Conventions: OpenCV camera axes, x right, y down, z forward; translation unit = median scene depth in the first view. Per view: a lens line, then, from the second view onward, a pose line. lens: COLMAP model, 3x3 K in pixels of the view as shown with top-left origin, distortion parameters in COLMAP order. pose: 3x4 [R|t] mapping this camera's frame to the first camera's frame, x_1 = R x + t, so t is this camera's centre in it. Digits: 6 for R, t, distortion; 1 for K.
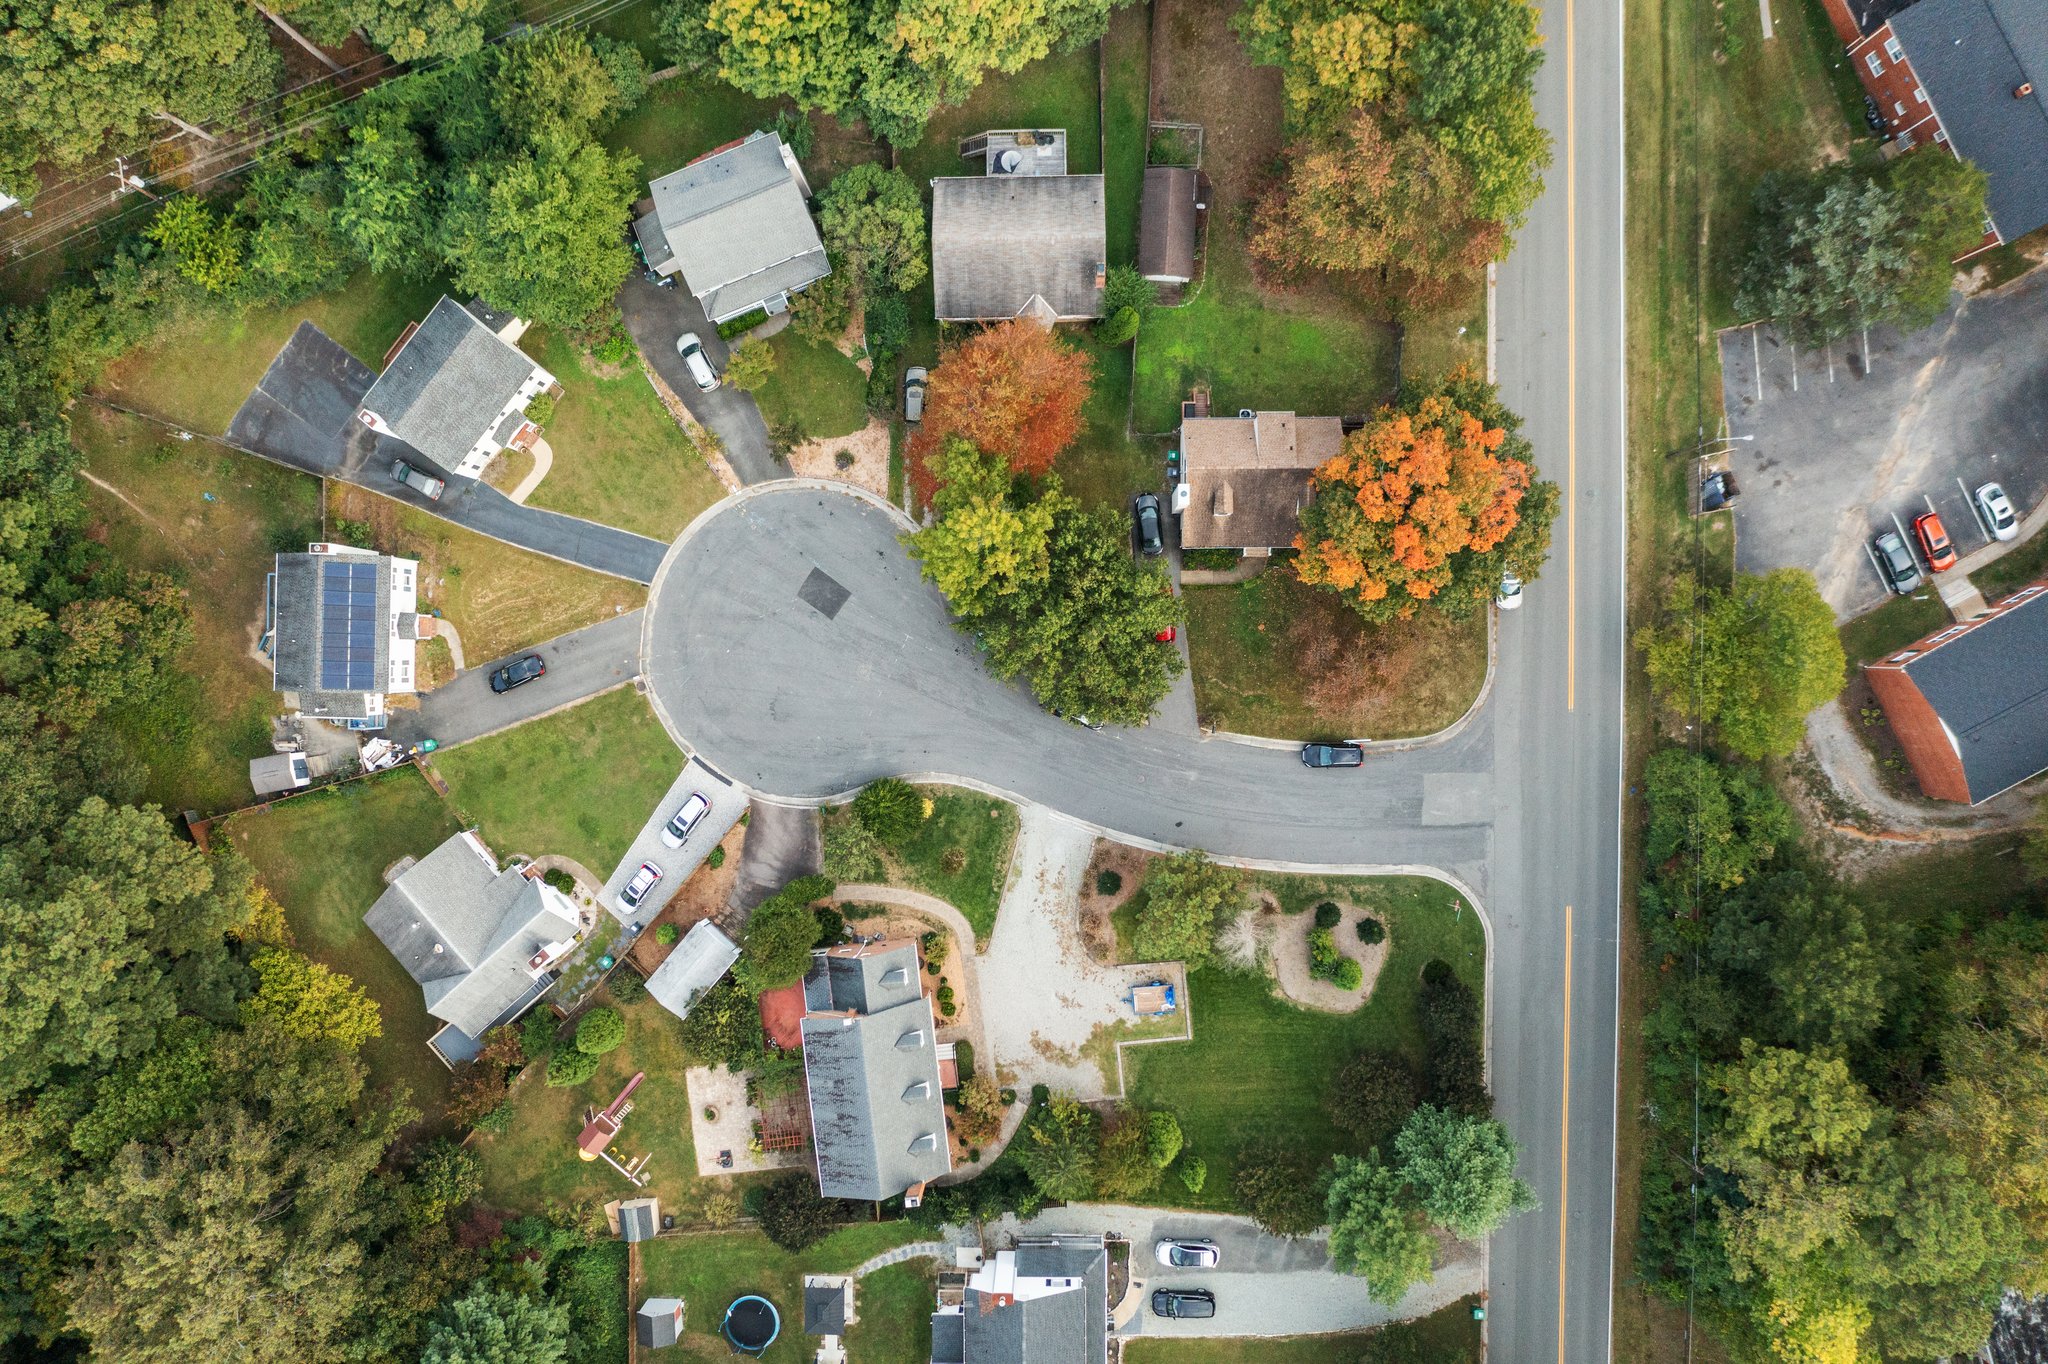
lens RADIAL K [[1621.3, 0, 1024.0], [0, 1621.3, 682.0], [0, 0, 1]] dist [-0.031897, 0.006487]
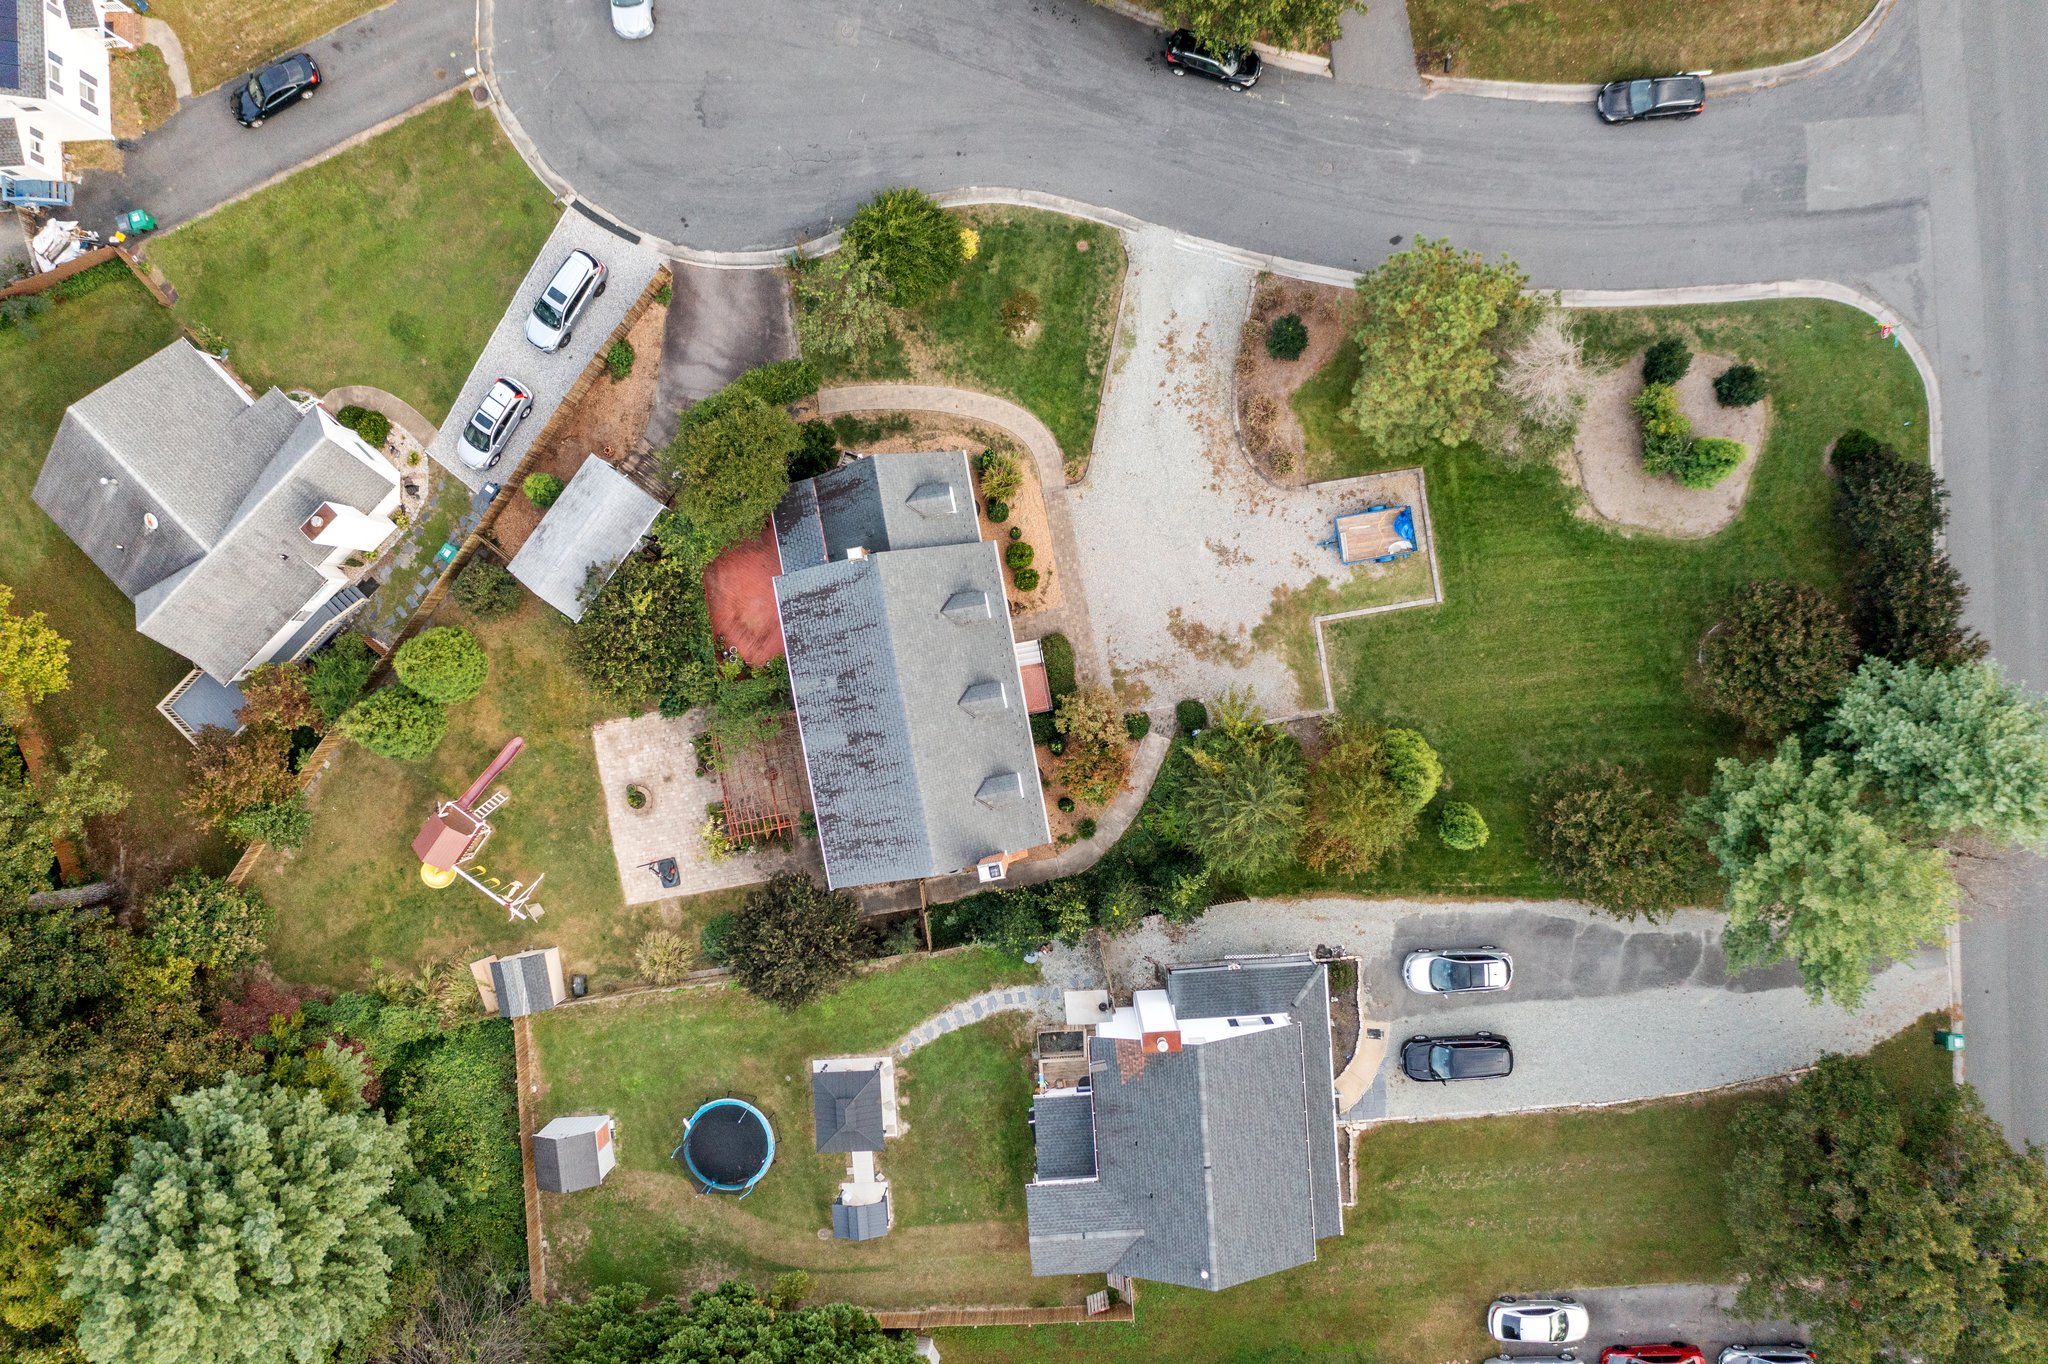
lens RADIAL K [[1621.3, 0, 1024.0], [0, 1621.3, 682.0], [0, 0, 1]] dist [-0.031897, 0.006487]
pose [[0.997928, -0.064343, -0.000063, -0.049695], [0.064341, 0.997906, -0.006563, 0.242257], [0.000485, 0.006546, 0.999978, 0.409712]]
